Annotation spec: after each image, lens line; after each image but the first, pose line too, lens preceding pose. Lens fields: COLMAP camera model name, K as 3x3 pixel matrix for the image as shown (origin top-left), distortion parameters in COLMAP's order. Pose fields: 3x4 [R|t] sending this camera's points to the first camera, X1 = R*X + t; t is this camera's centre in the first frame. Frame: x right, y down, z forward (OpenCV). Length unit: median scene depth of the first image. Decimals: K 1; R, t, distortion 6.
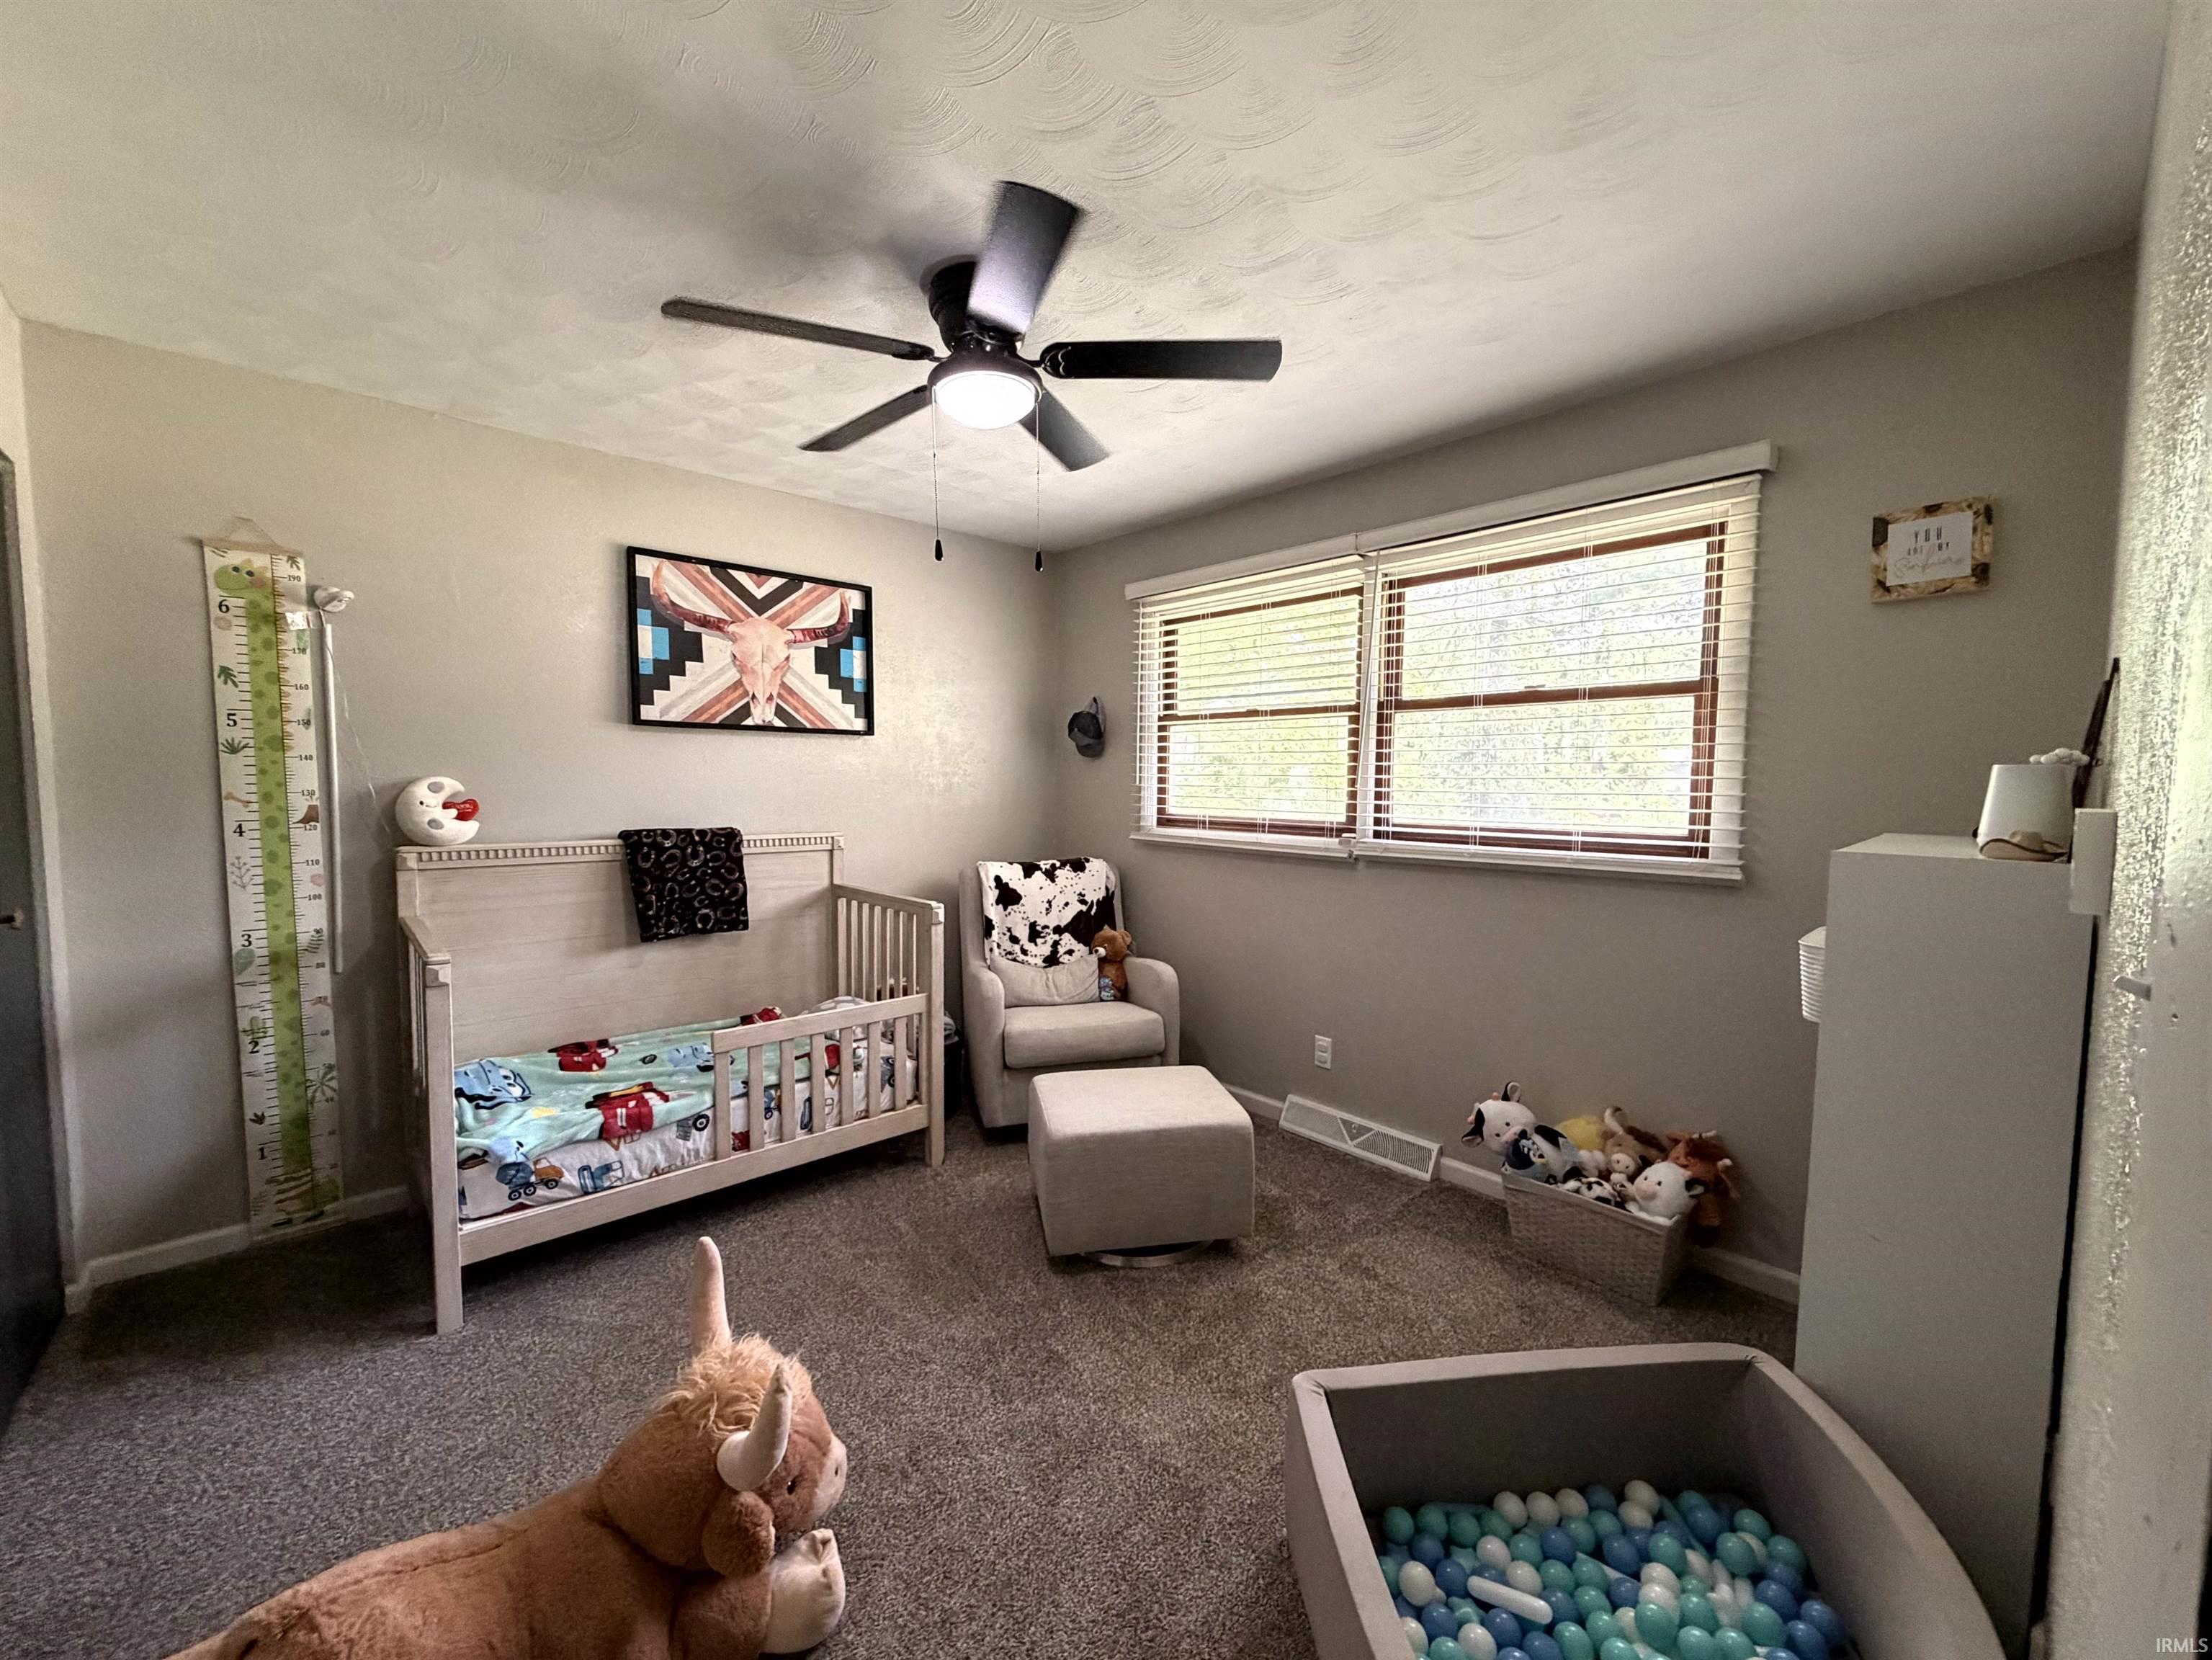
lens RADIAL K [[877.2, 0, 1090.0], [0, 877.2, 825.2], [0, 0, 1]] dist [0.002499, -0.000127]
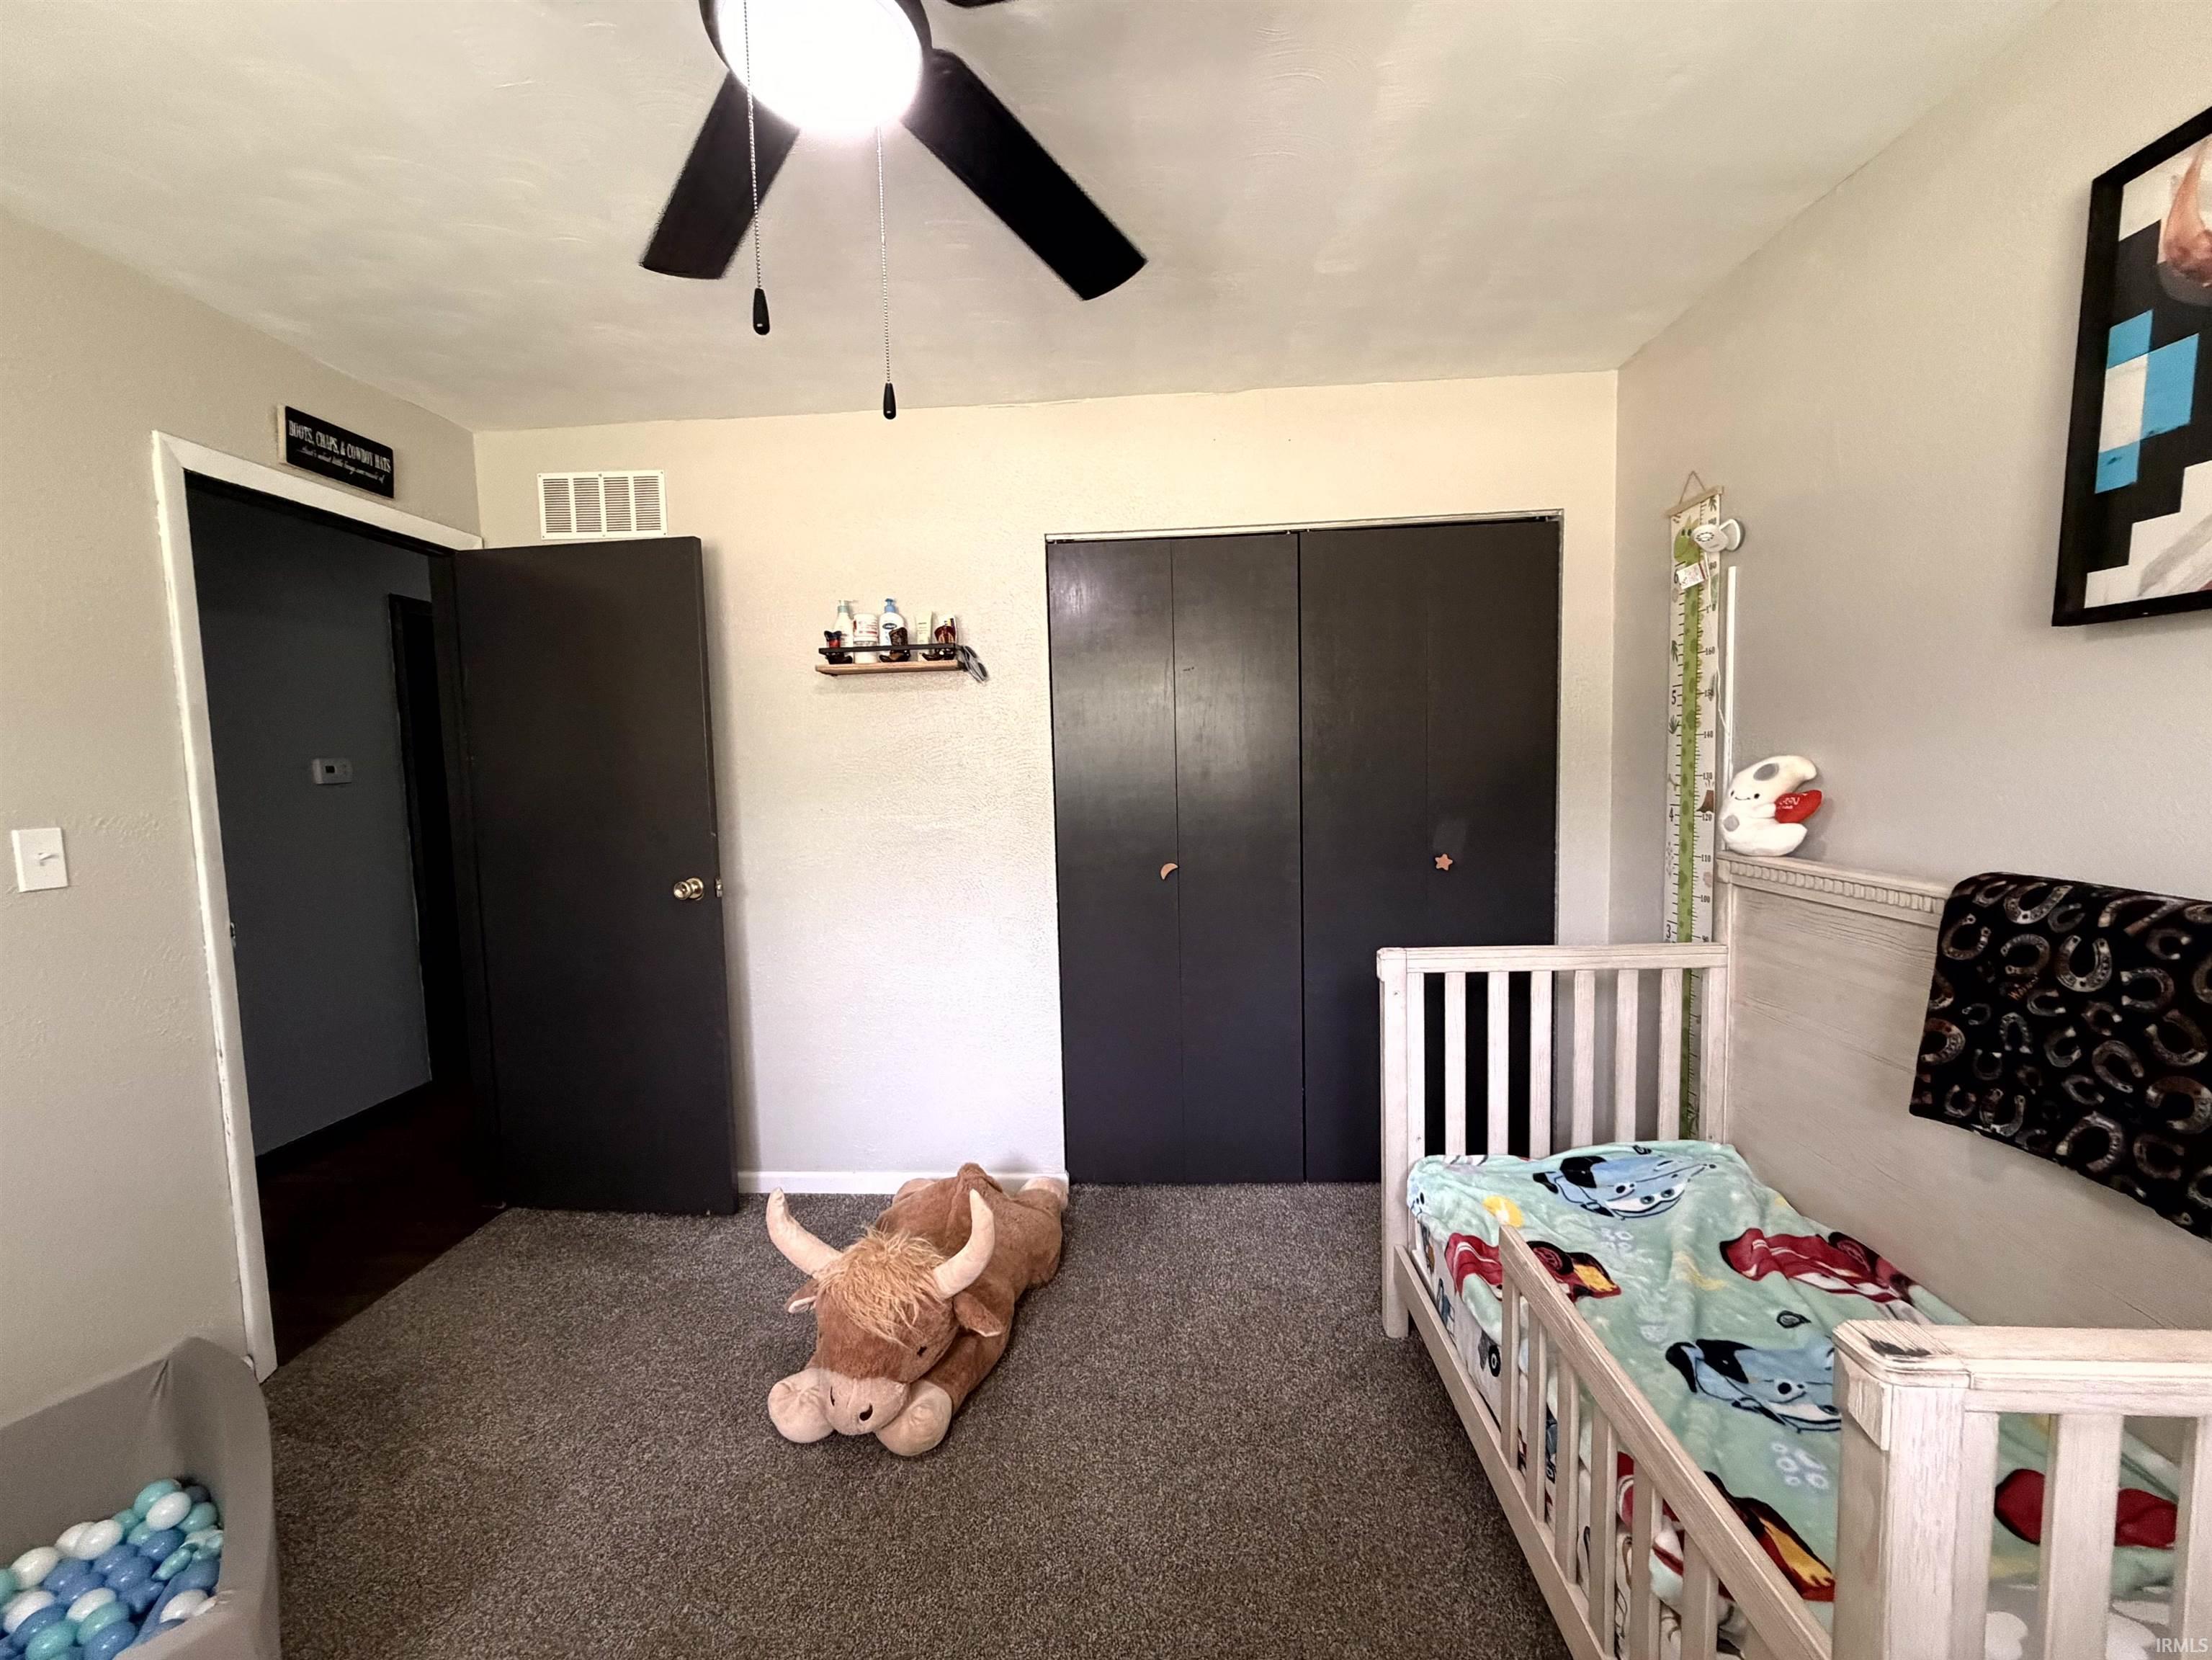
lens RADIAL K [[877.2, 0, 1096.4], [0, 877.2, 830.4], [0, 0, 1]] dist [0.002499, -0.000127]
pose [[-0.710013, 0.065532, -0.701133, 0.125822], [-0.017590, 0.993699, 0.110690, -0.067194], [0.703969, 0.090924, -0.704386, 1.170987]]
